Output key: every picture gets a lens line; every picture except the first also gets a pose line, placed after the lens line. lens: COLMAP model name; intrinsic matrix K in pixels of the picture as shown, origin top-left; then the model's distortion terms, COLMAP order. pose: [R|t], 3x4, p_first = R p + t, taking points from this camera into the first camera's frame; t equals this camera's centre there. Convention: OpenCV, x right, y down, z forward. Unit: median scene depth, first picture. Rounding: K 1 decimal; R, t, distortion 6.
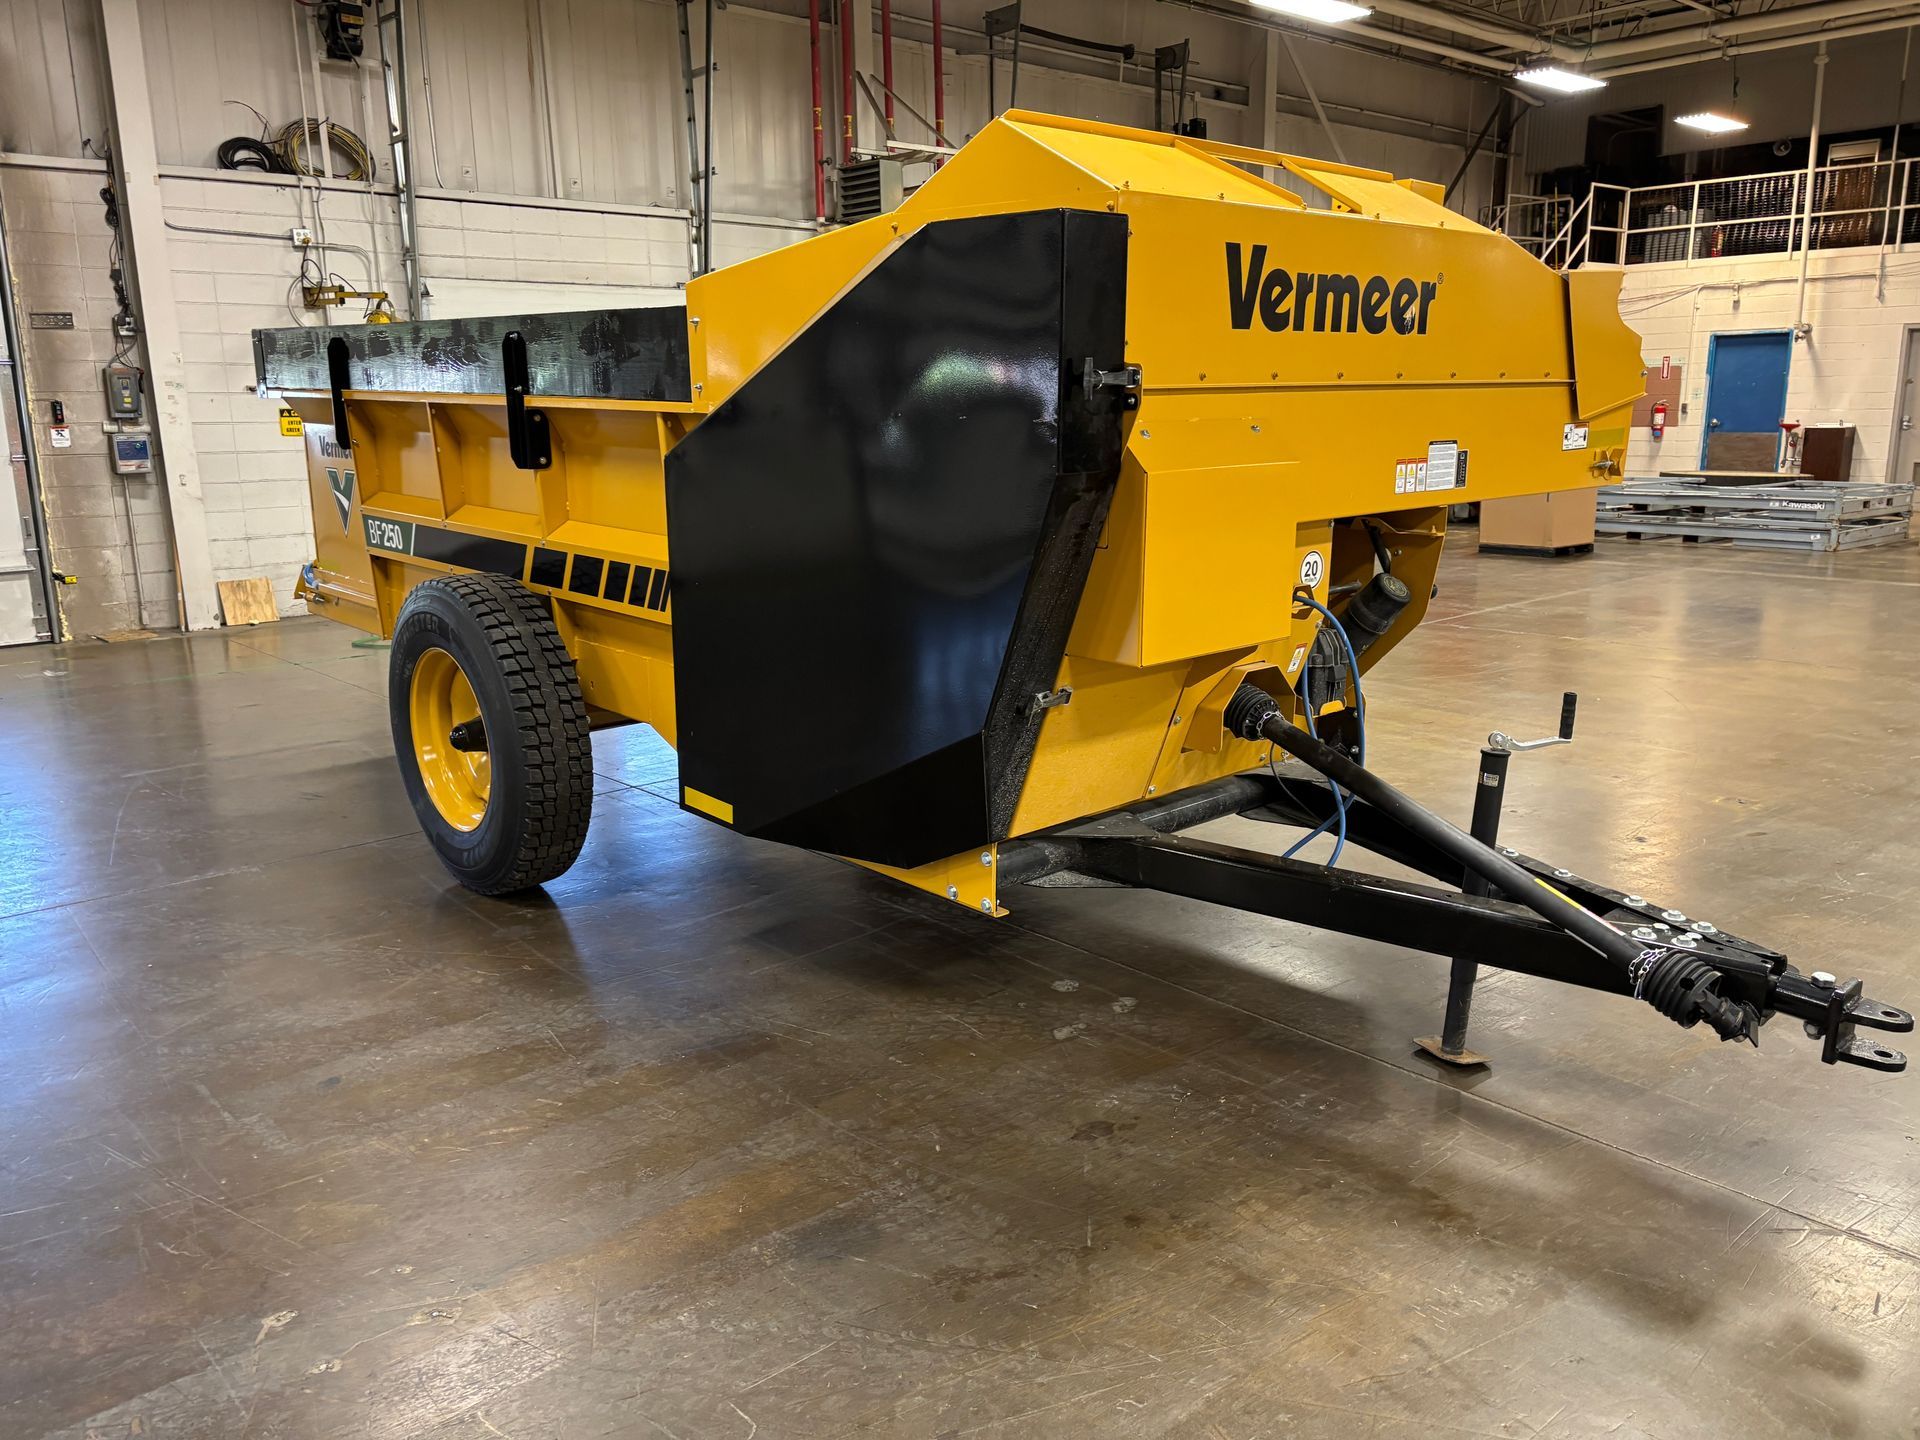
lens RADIAL K [[1452.8, 0, 958.3], [0, 1452.8, 720.6], [0, 0, 1]] dist [0.049626, -0.046502]
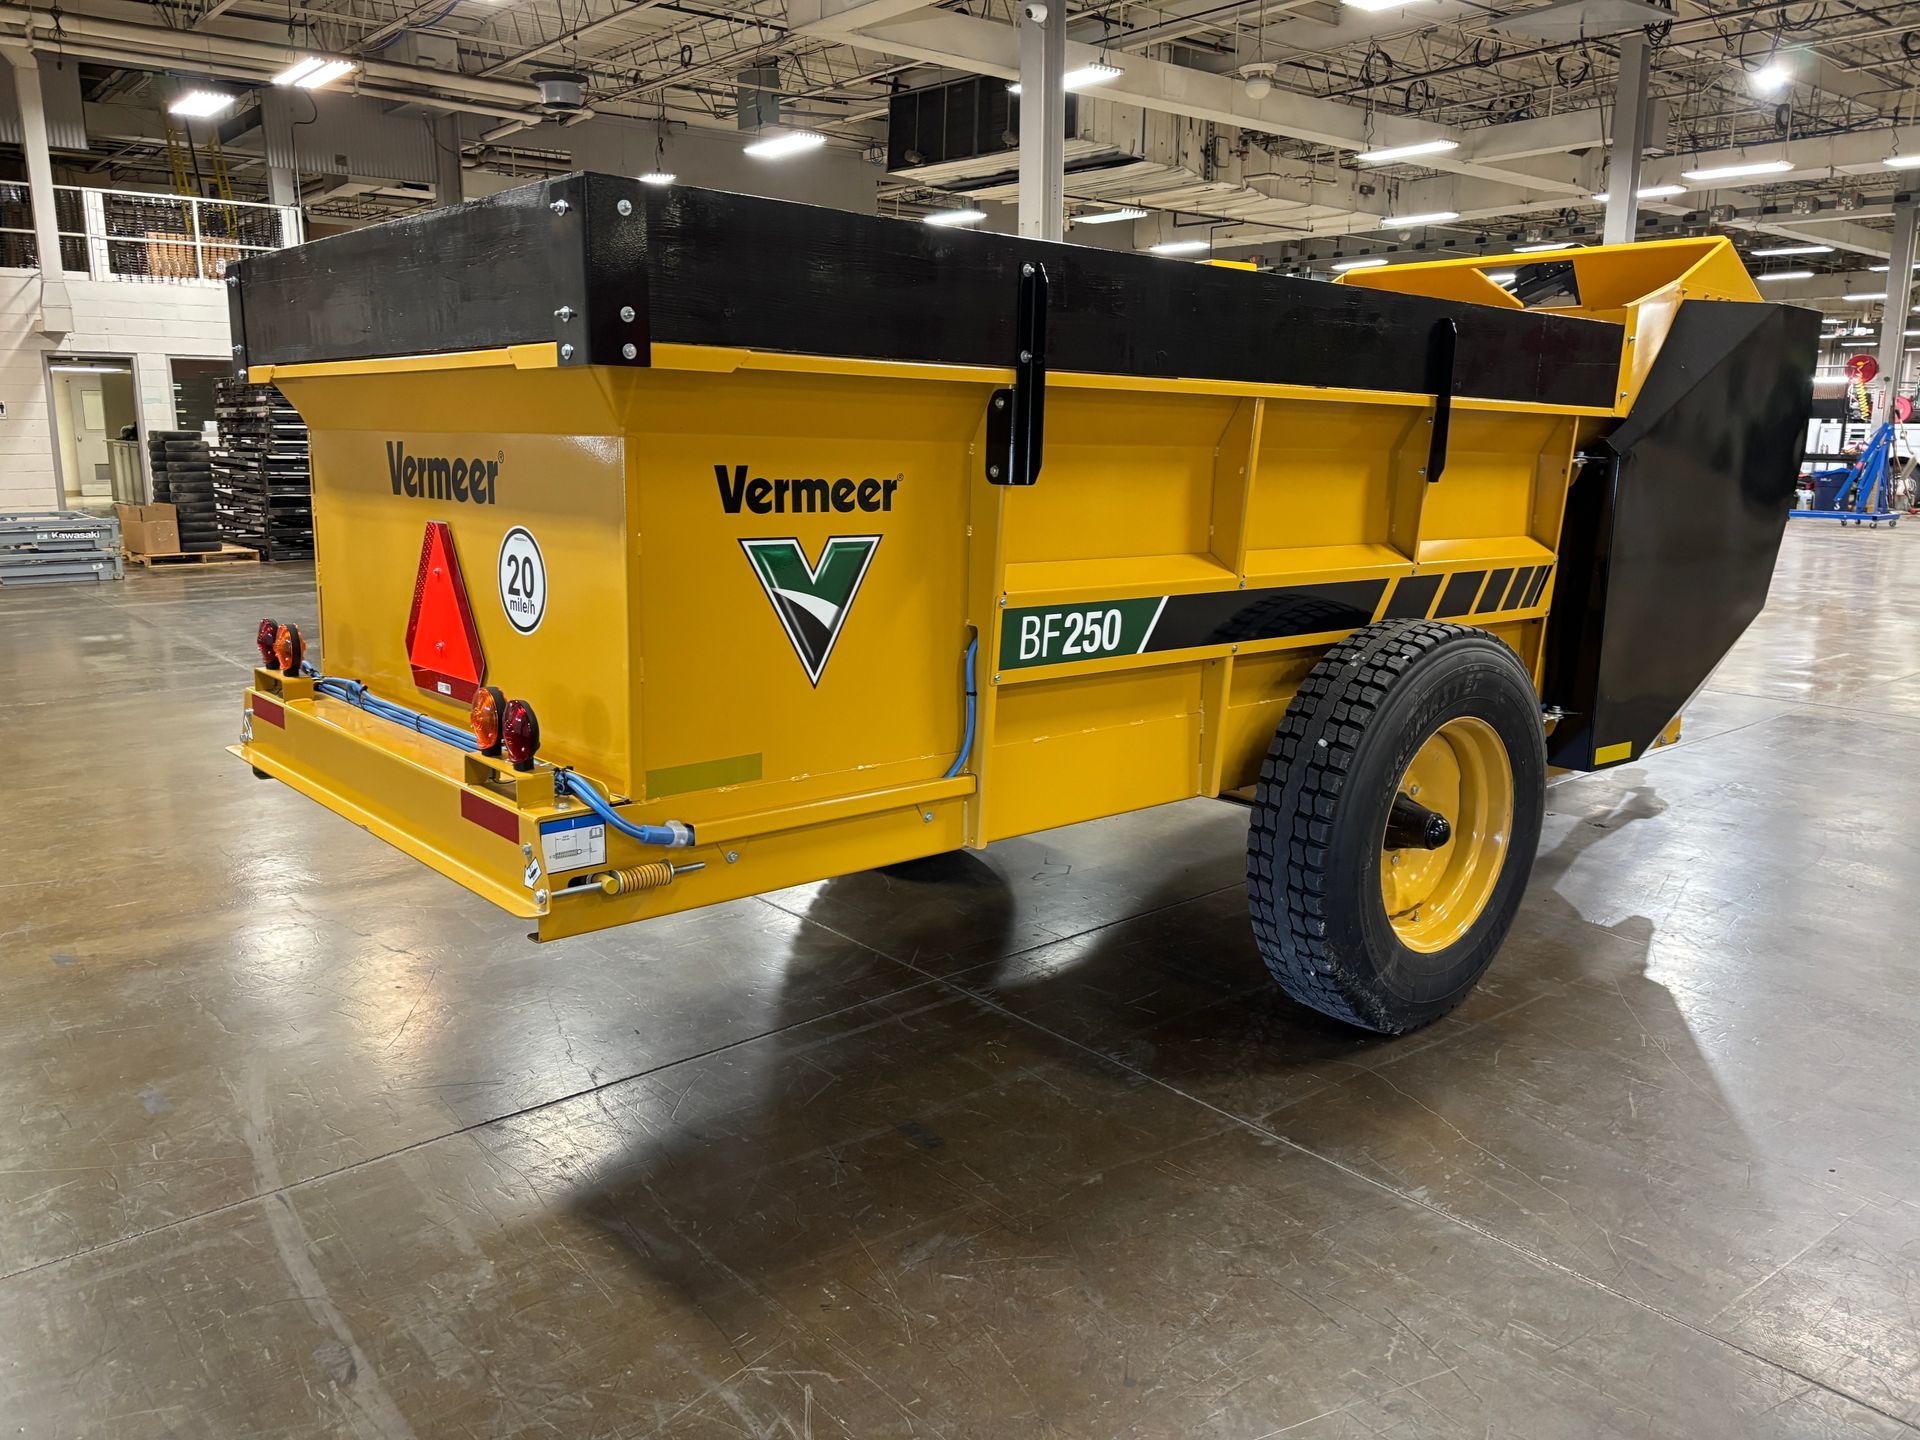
lens RADIAL K [[1440.4, 0, 960.0], [0, 1440.4, 720.0], [0, 0, 1]] dist [0.115158, -0.133034]
pose [[0.019310, -0.186998, 0.982171, -1.262553], [0.211050, 0.960980, 0.178814, -0.273485], [-0.977284, 0.203834, 0.058023, 1.369901]]
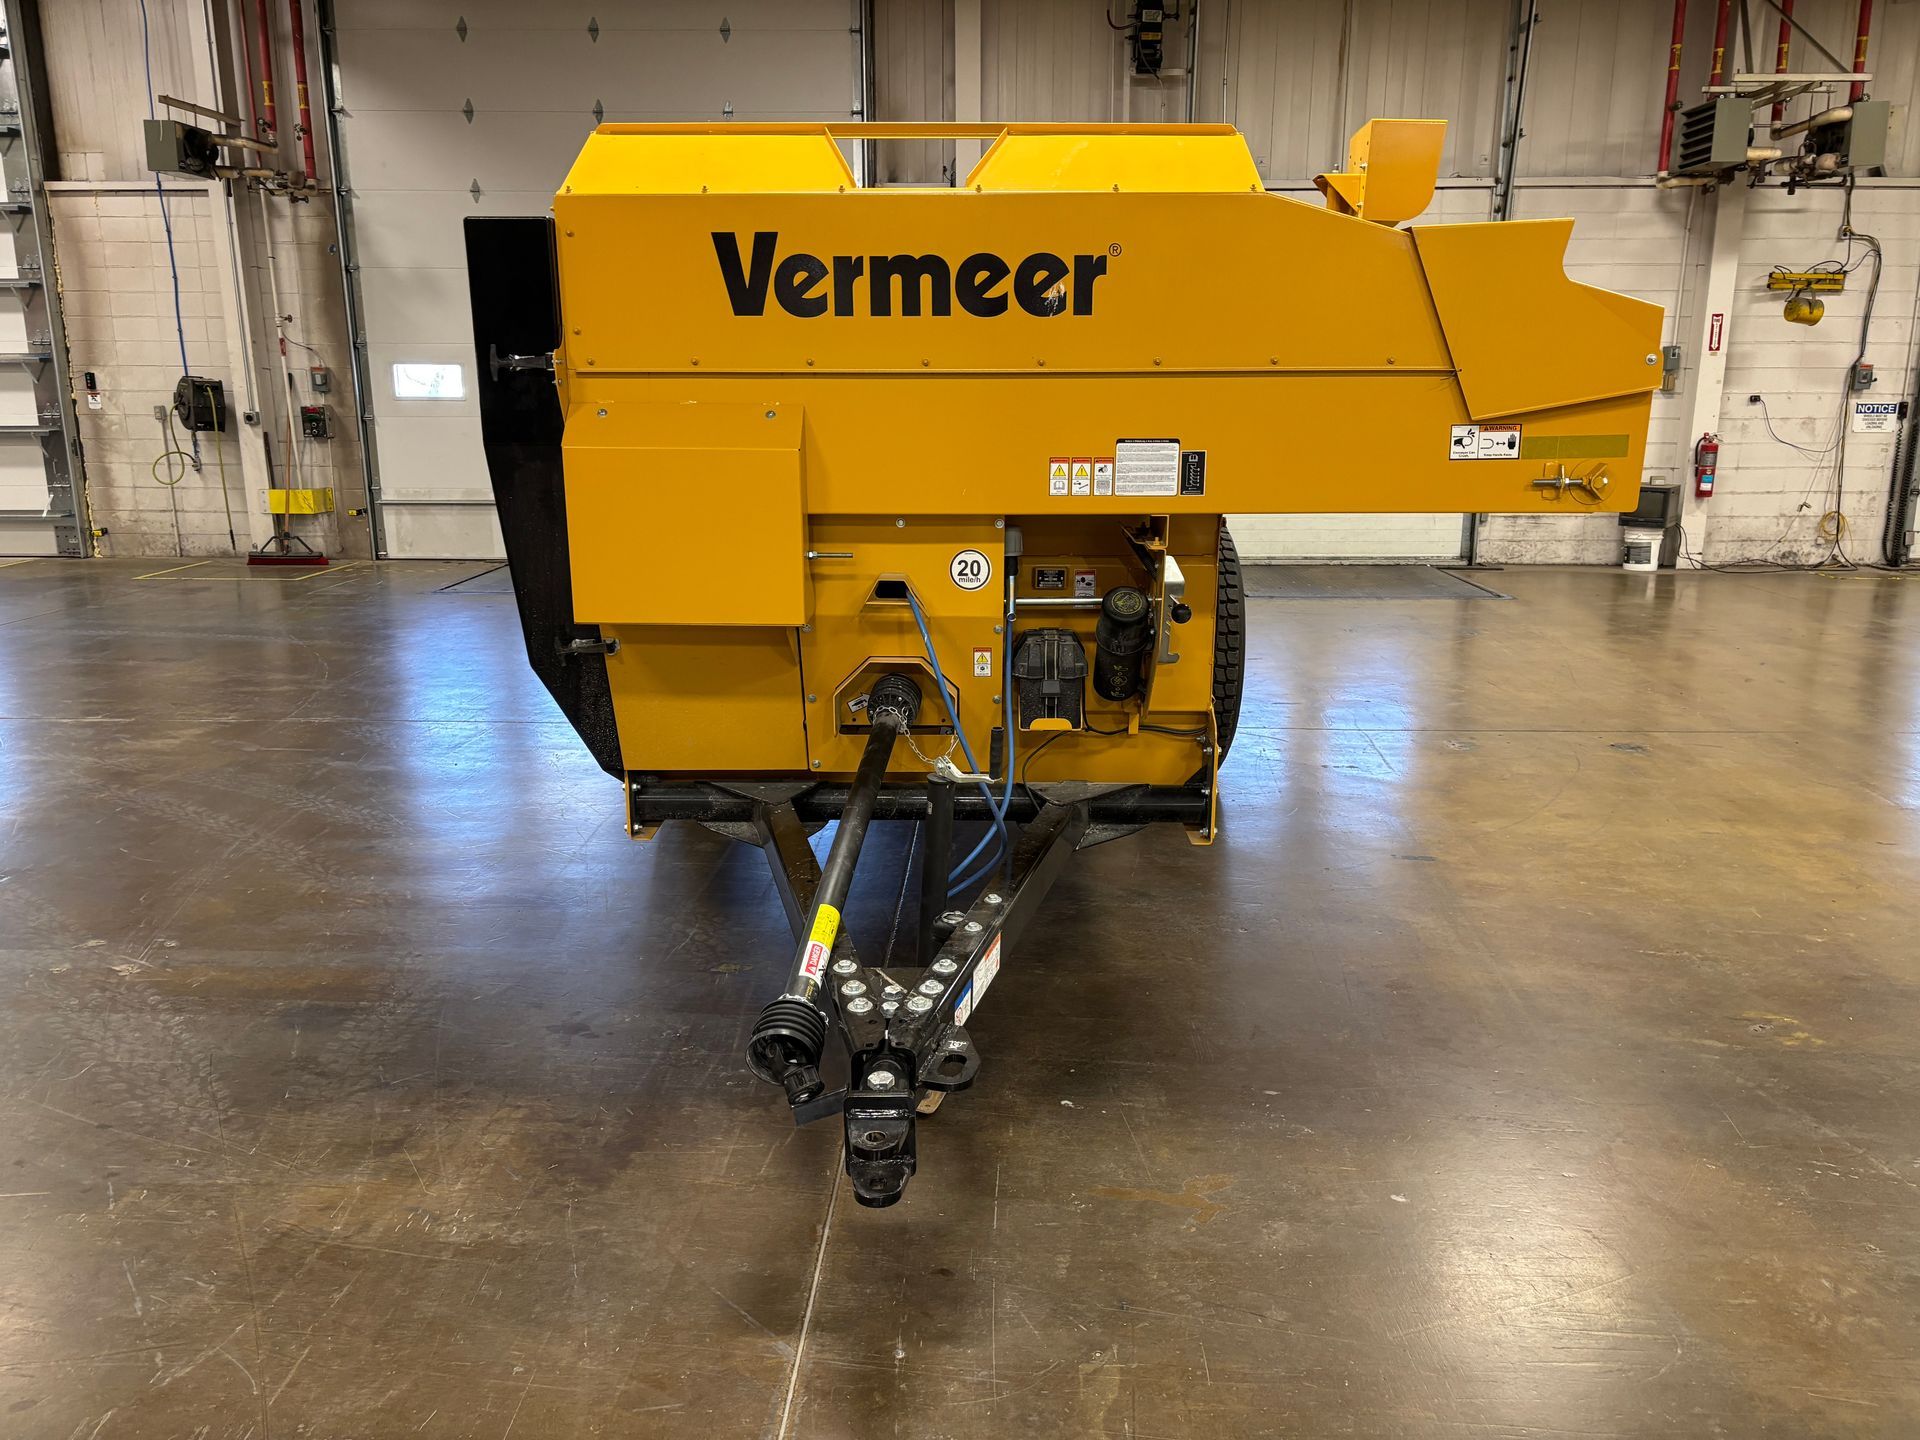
lens RADIAL K [[1427.8, 0, 963.1], [0, 1427.8, 745.9], [0, 0, 1]] dist [0.048282, -0.060404]
pose [[0.719418, 0.182148, -0.670269, 0.800222], [-0.158228, 0.982607, 0.097197, -0.073388], [0.676315, 0.036130, 0.735726, 0.292231]]
